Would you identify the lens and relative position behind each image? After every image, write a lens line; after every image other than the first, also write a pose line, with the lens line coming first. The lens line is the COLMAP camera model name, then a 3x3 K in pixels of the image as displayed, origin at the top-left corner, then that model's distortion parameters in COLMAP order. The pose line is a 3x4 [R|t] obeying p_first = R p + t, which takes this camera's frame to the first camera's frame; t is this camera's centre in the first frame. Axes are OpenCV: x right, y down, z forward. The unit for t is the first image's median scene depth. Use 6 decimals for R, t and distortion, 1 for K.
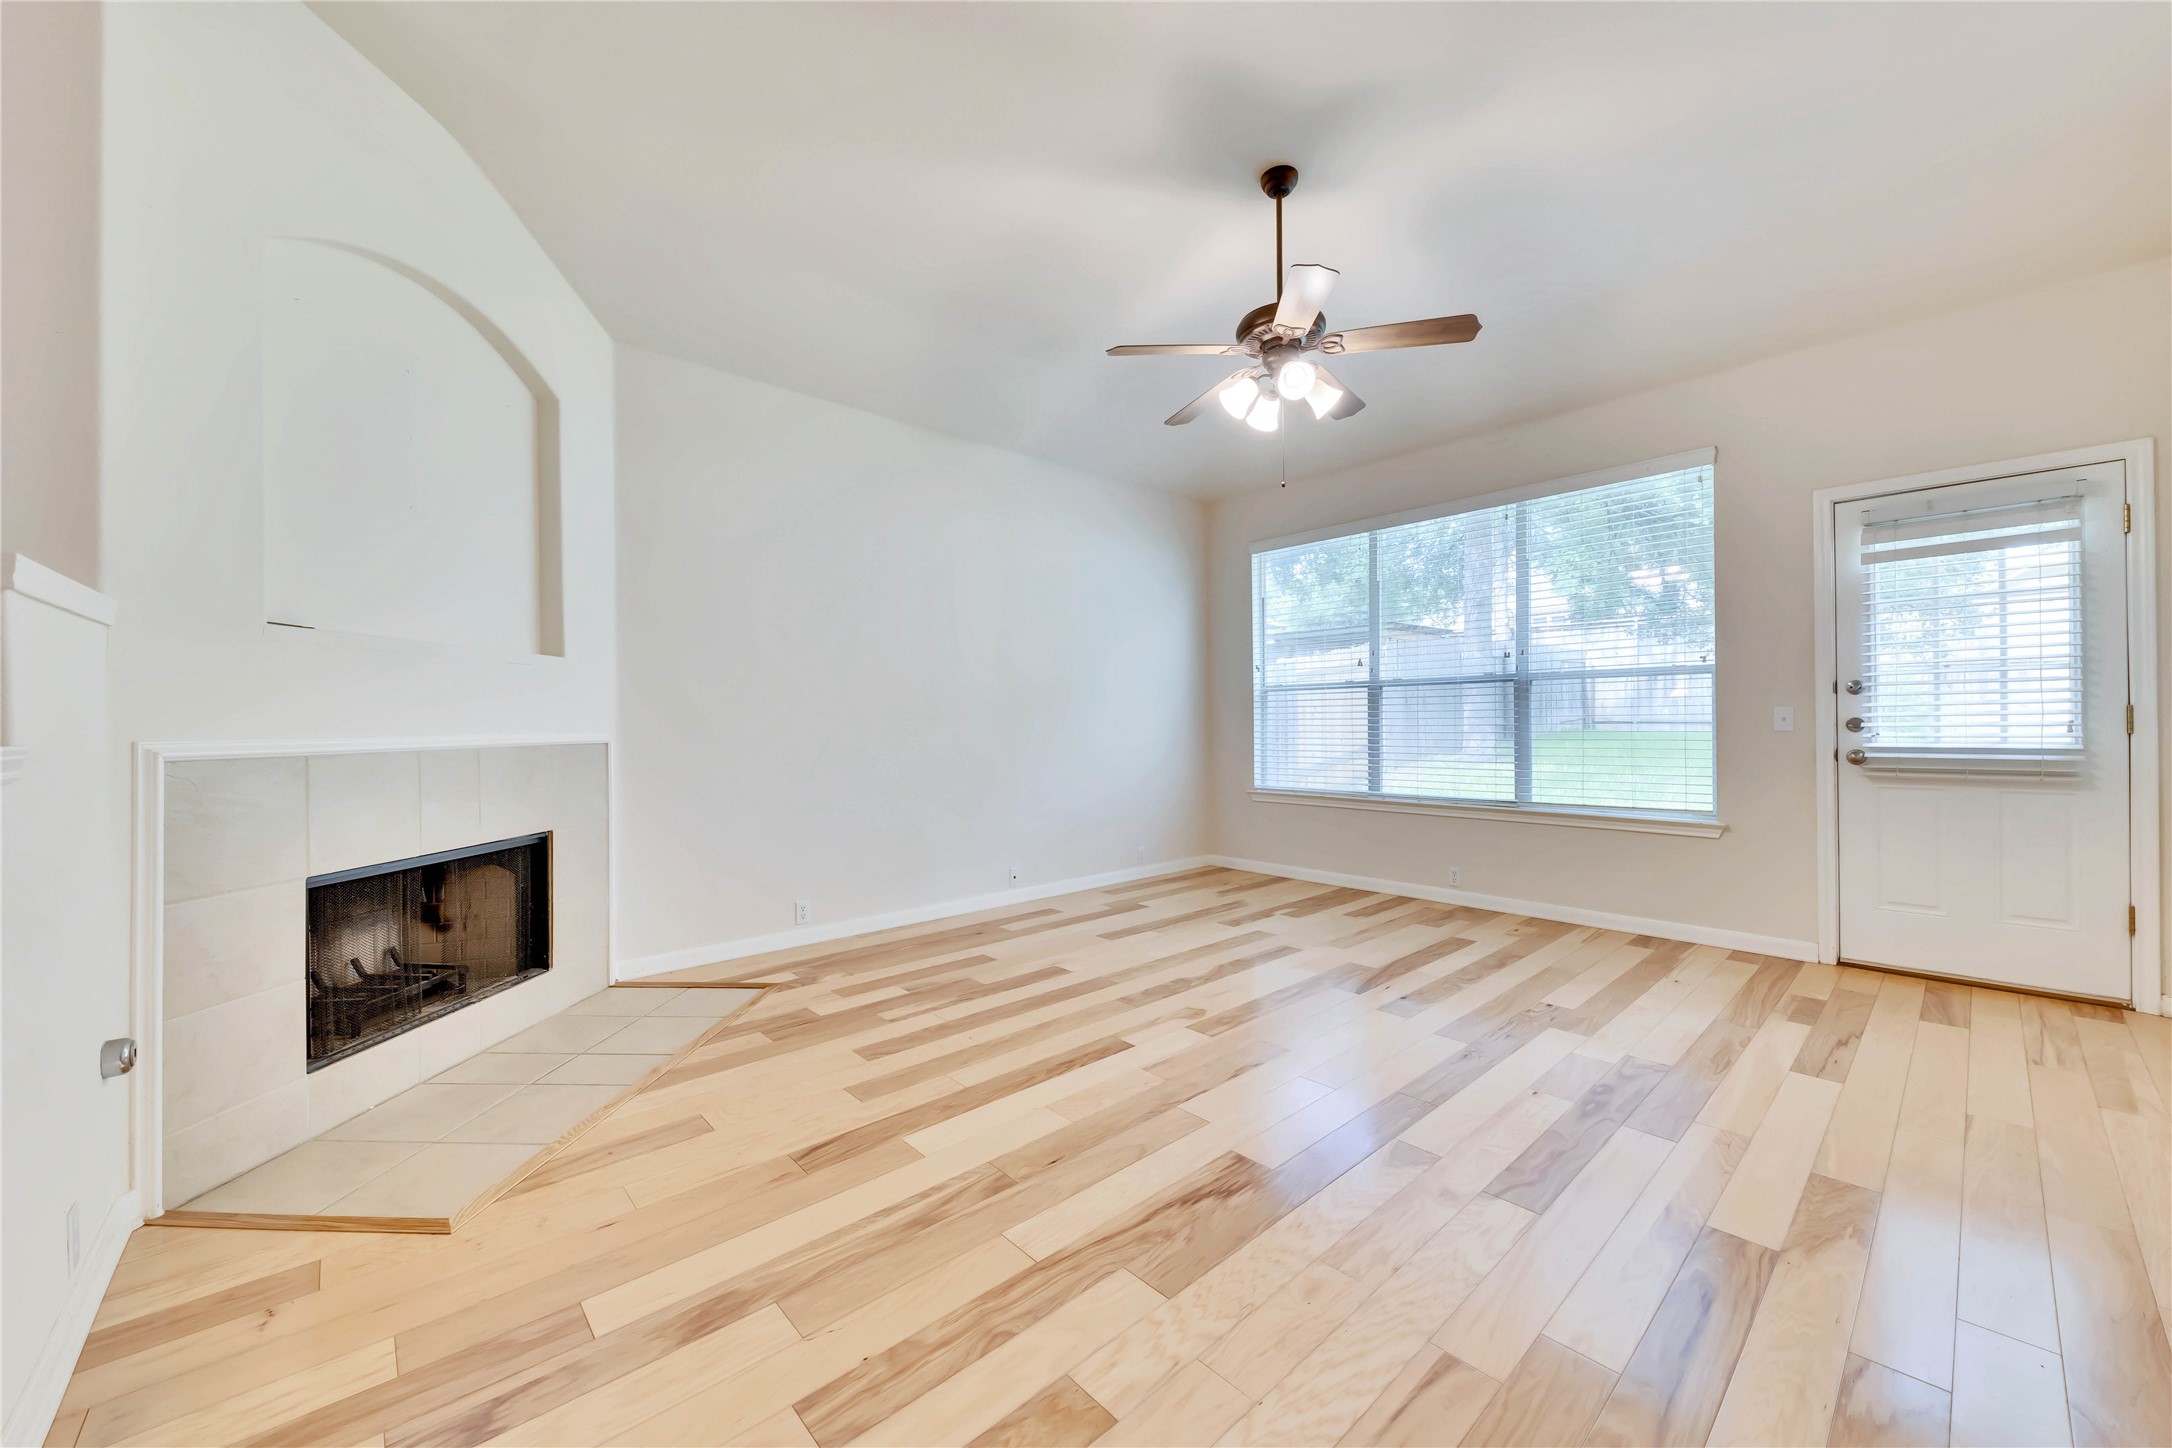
lens RADIAL K [[851.3, 0, 1088.8], [0, 851.3, 734.1], [0, 0, 1]] dist [0.015769, -0.008451]
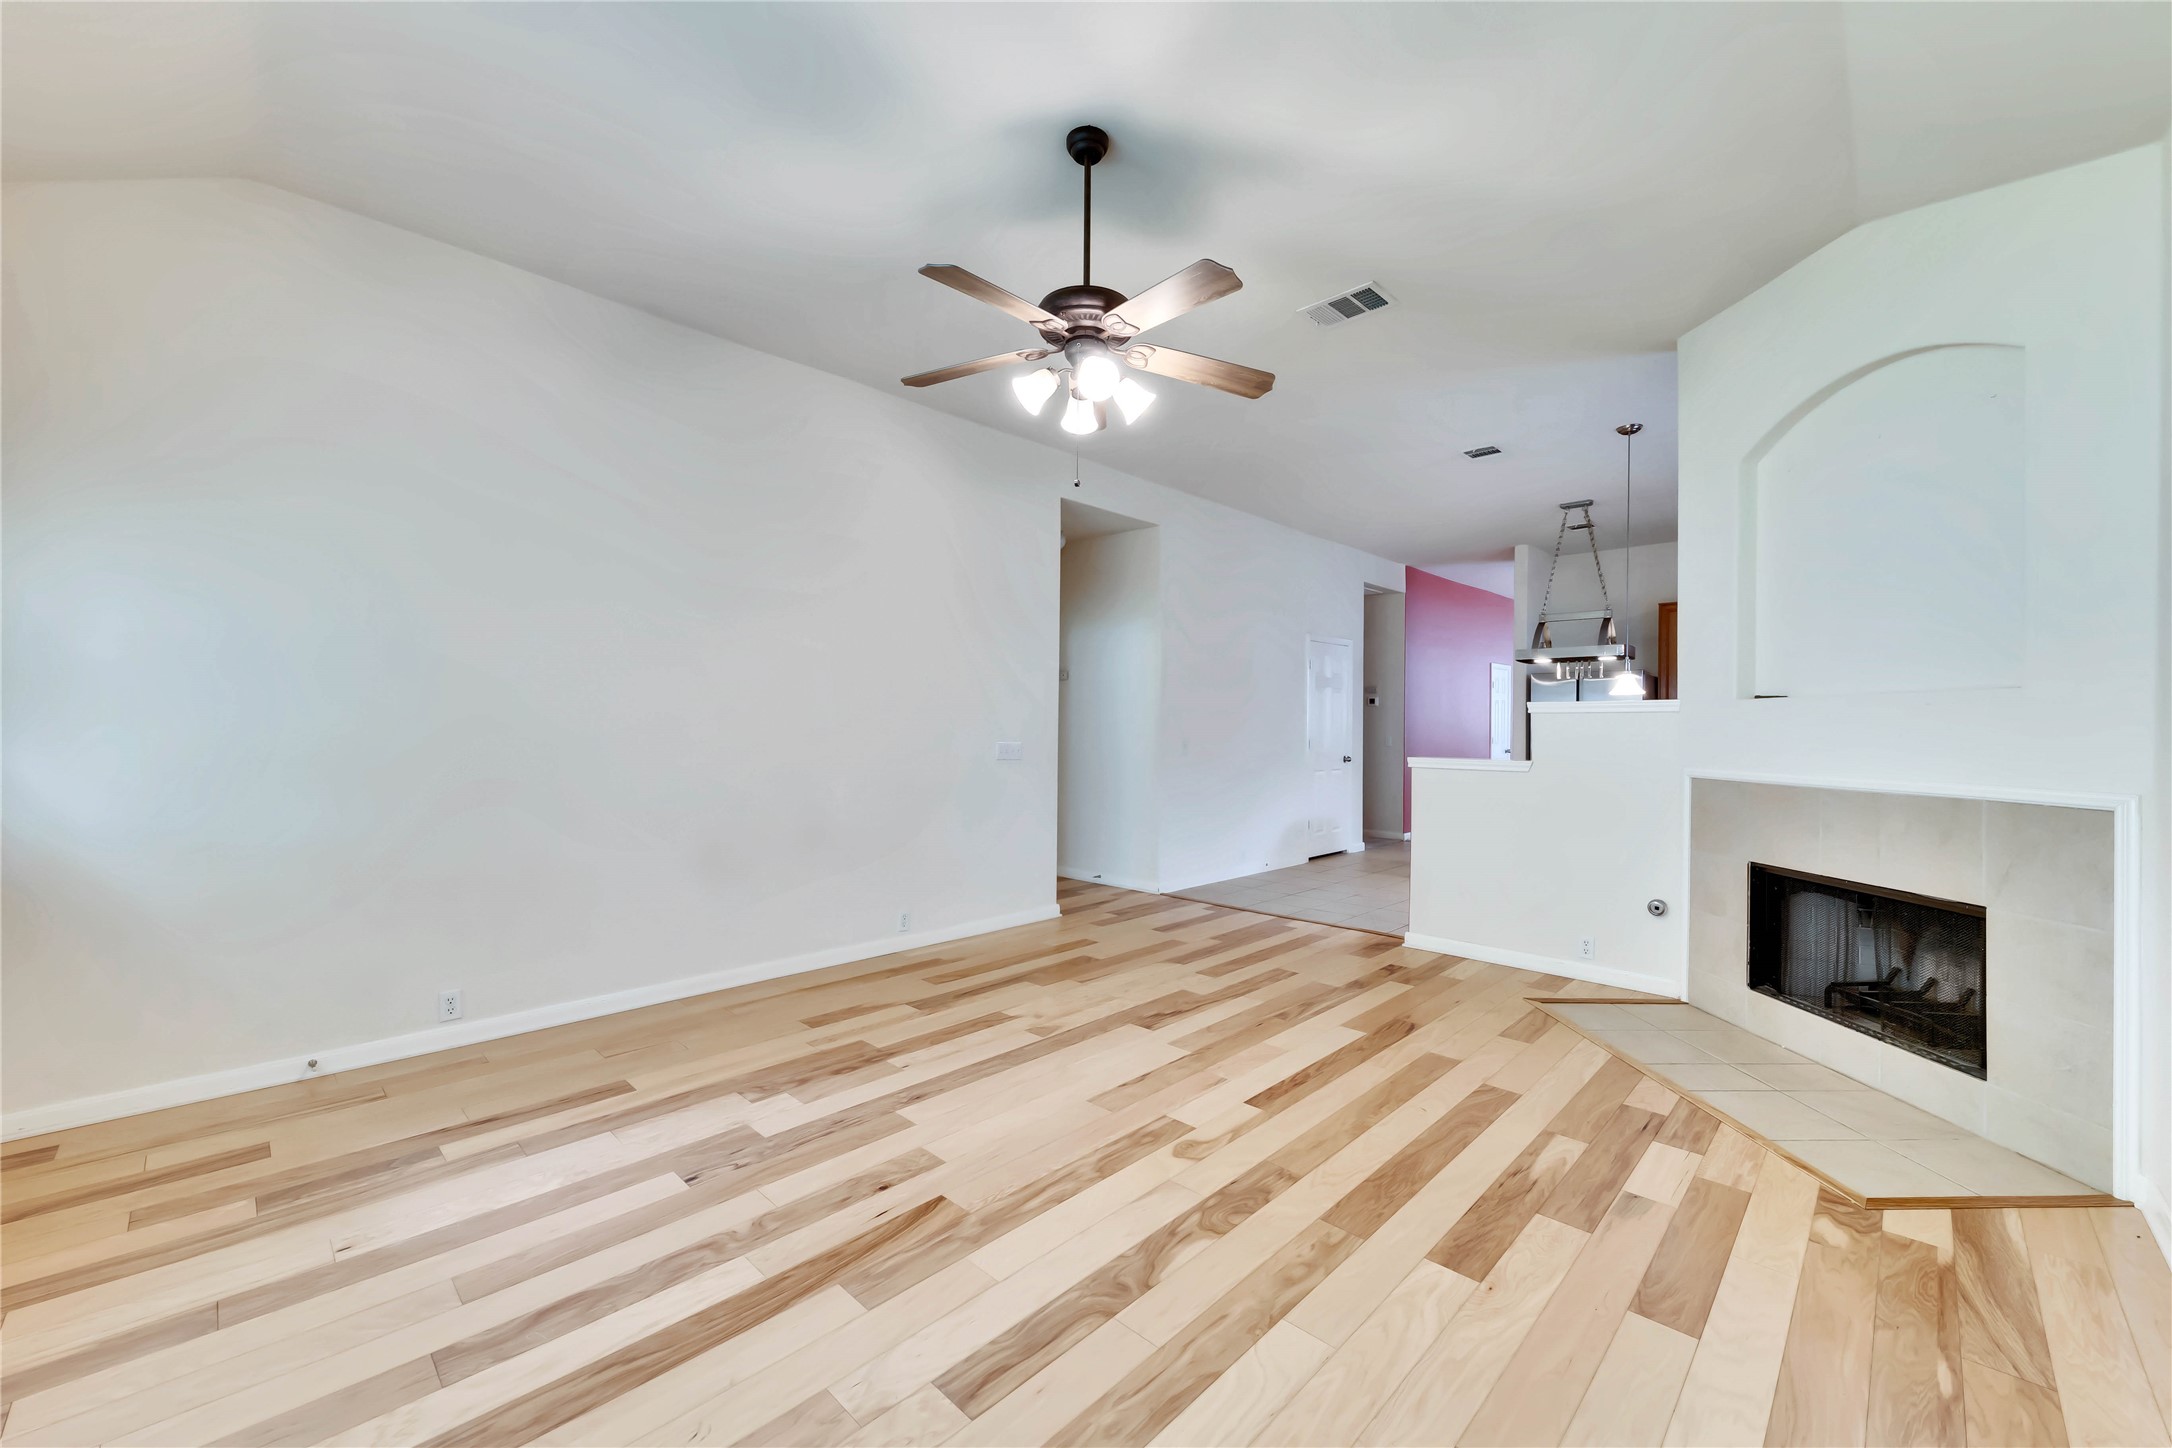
lens RADIAL K [[851.3, 0, 1088.8], [0, 851.3, 734.1], [0, 0, 1]] dist [0.015769, -0.008451]
pose [[-0.998591, 0.002581, -0.053011, 0.276199], [0.001378, 0.999741, 0.022720, -0.074716], [0.053056, 0.022615, -0.998335, 1.919547]]
